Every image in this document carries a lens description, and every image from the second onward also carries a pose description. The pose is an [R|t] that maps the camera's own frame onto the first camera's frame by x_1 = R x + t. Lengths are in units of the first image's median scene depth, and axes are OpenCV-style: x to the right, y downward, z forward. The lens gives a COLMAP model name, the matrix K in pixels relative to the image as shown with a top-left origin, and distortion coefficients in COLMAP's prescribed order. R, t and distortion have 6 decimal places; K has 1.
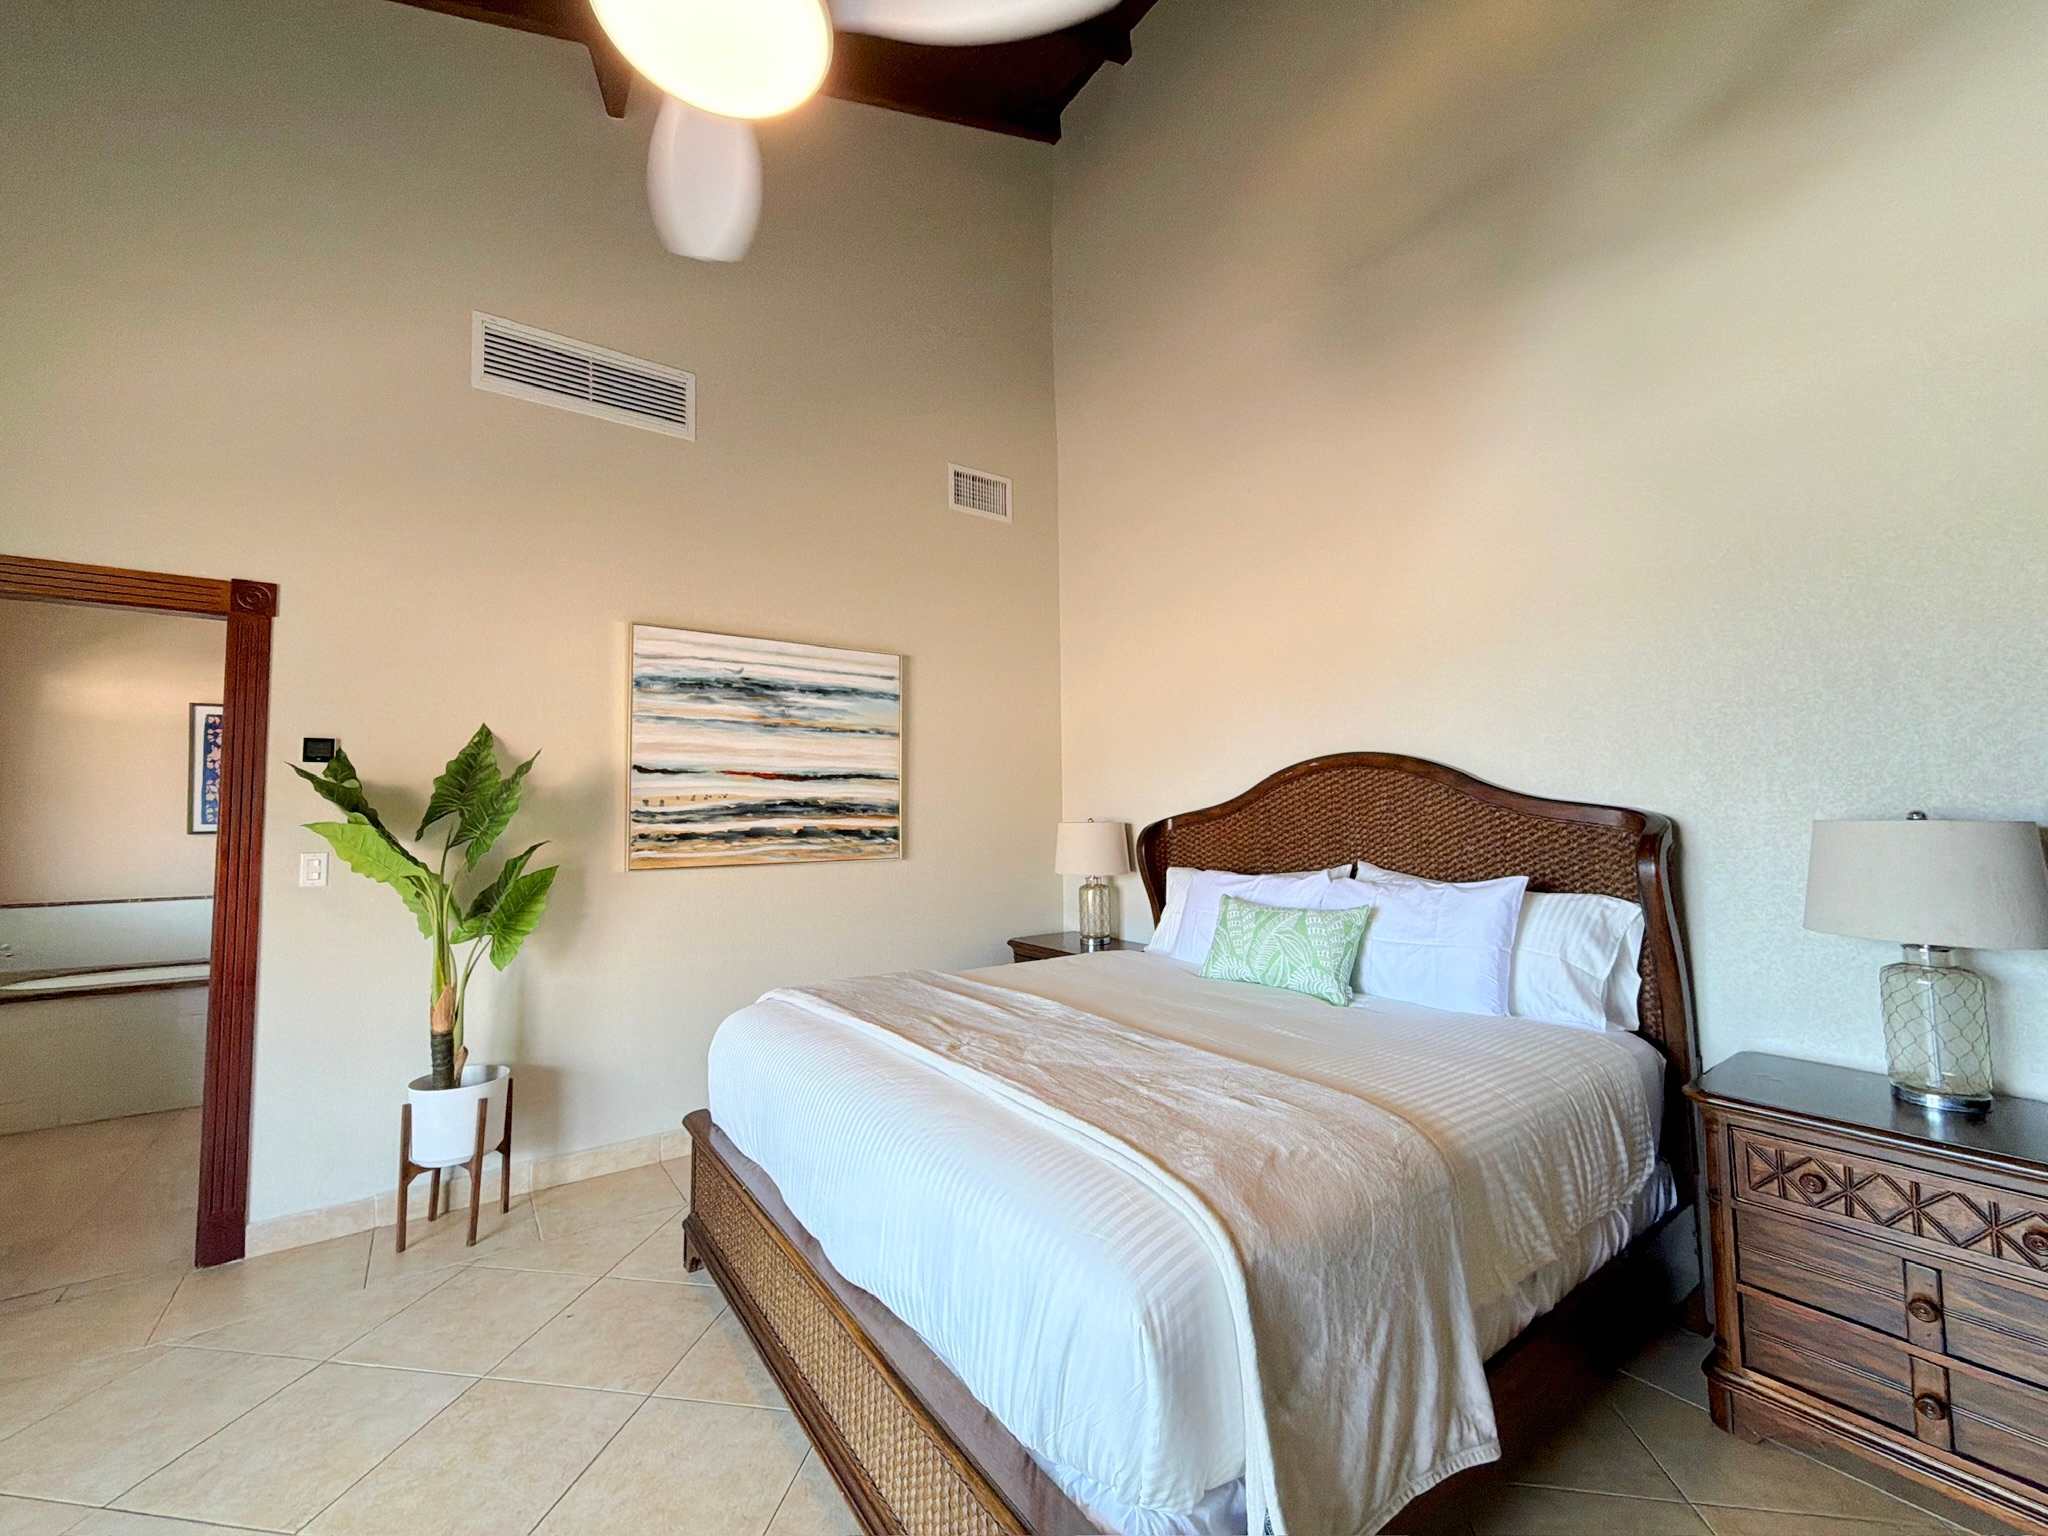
lens RADIAL K [[818.2, 0, 1024.0], [0, 818.2, 768.0], [0, 0, 1]] dist [0.000234, 0.000015]
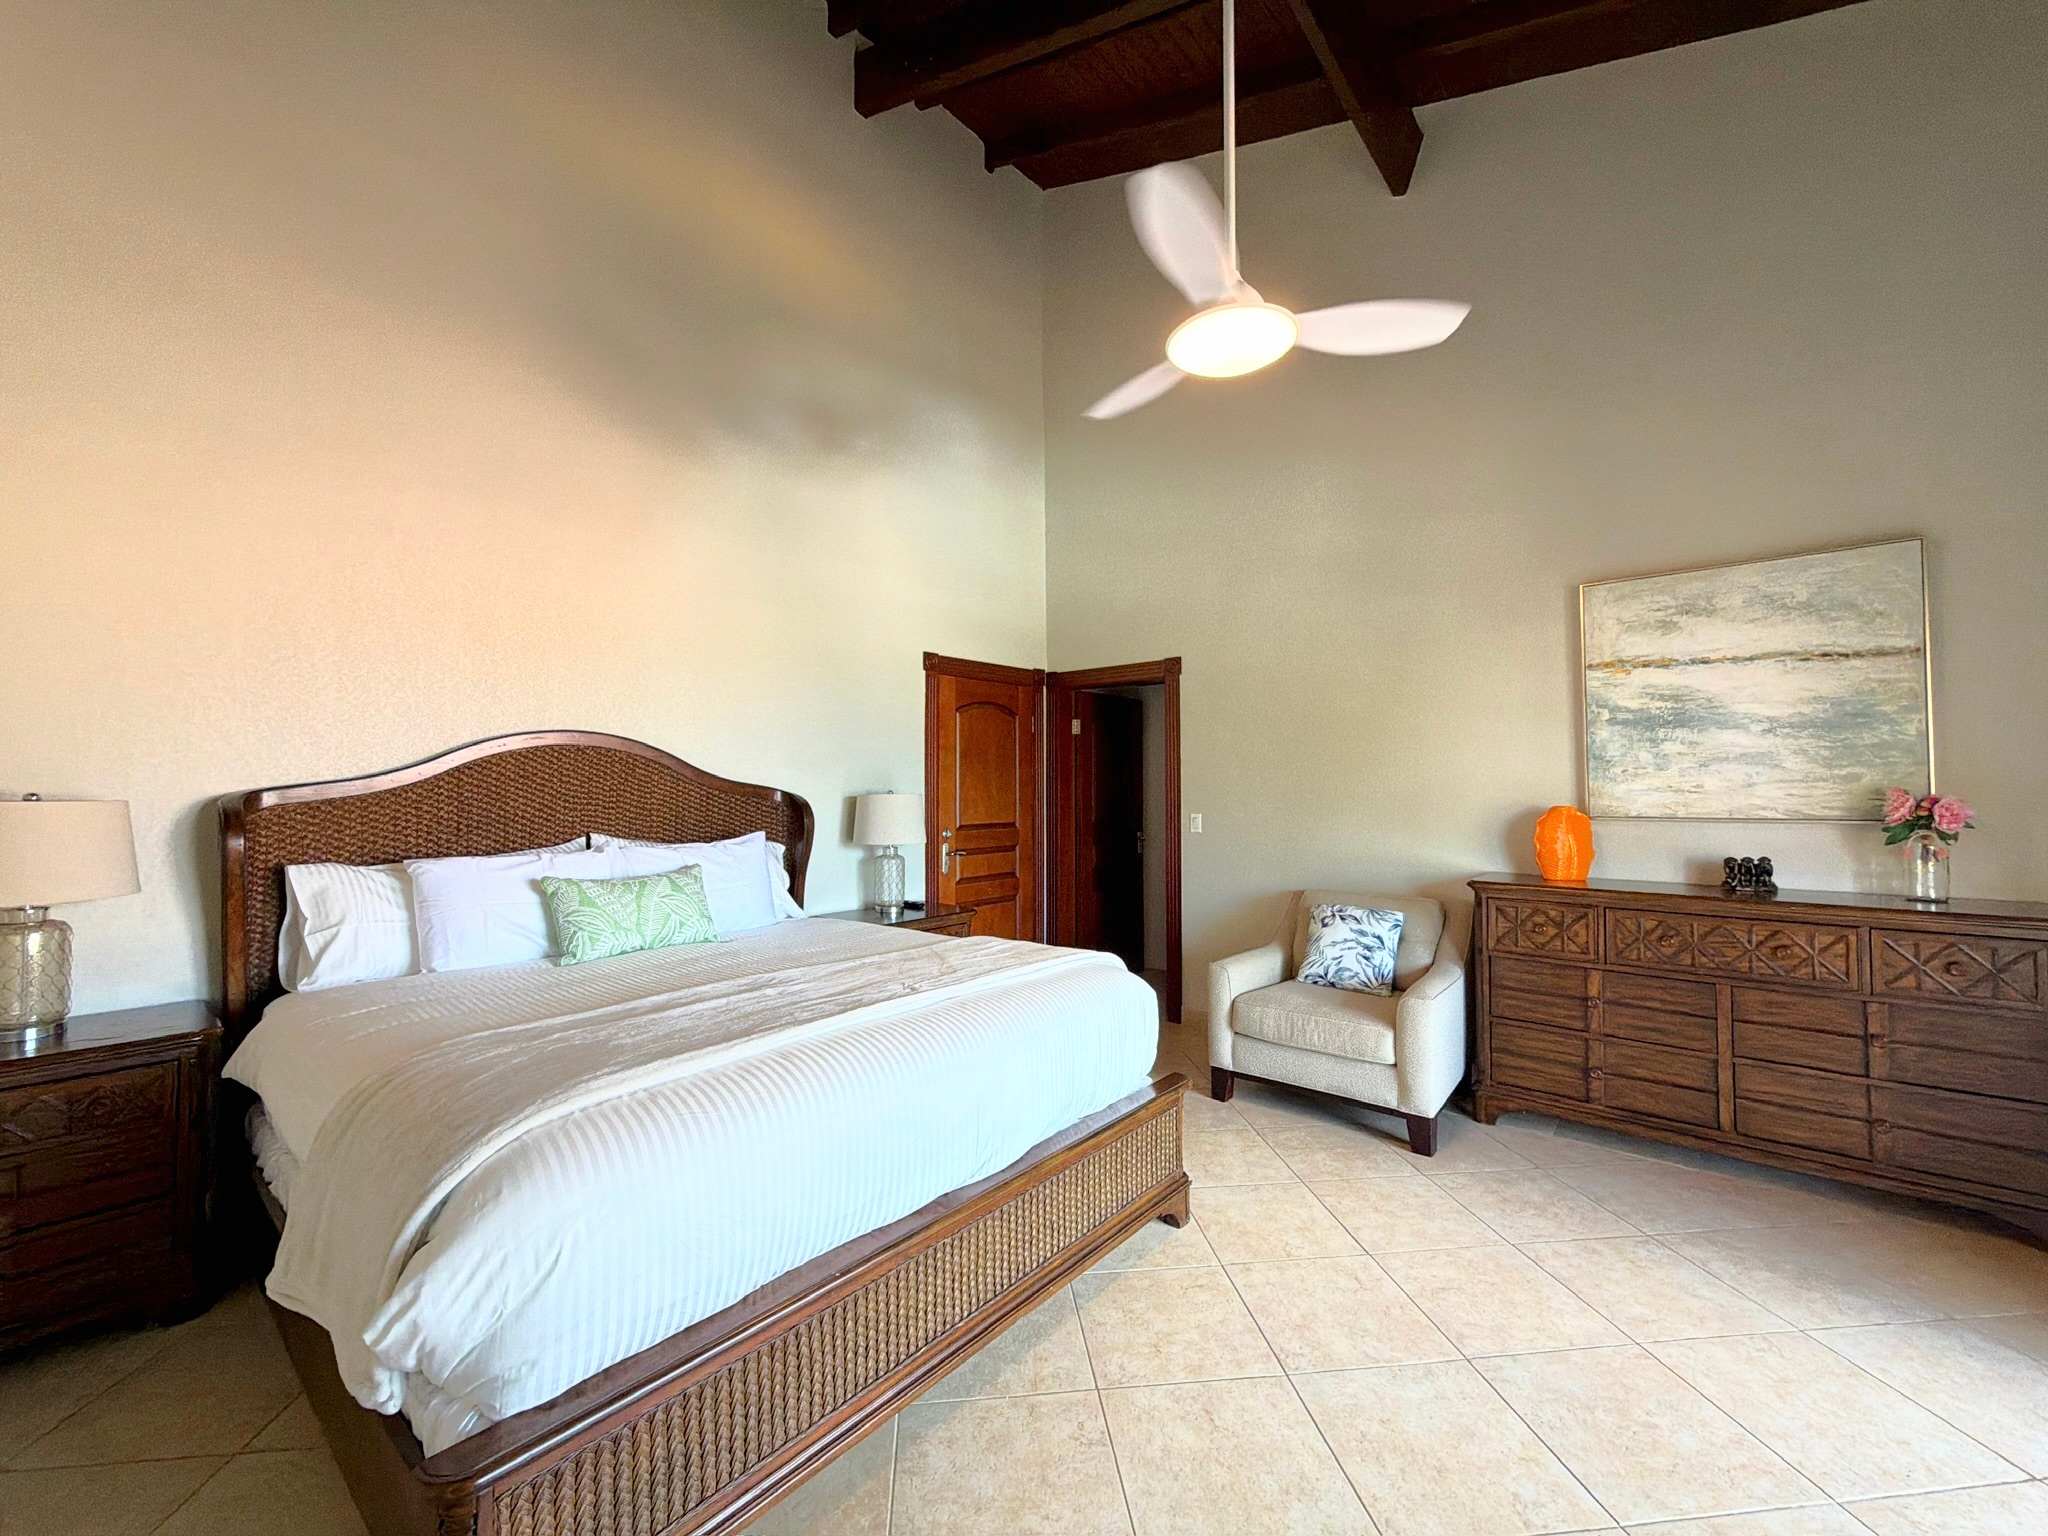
lens RADIAL K [[818.2, 0, 1024.0], [0, 818.2, 768.0], [0, 0, 1]] dist [0.000234, 0.000015]
pose [[-0.242245, 0.032019, 0.969687, -0.772094], [-0.053525, 0.997492, -0.046309, 0.048352], [-0.968738, -0.063121, -0.239924, 0.710865]]
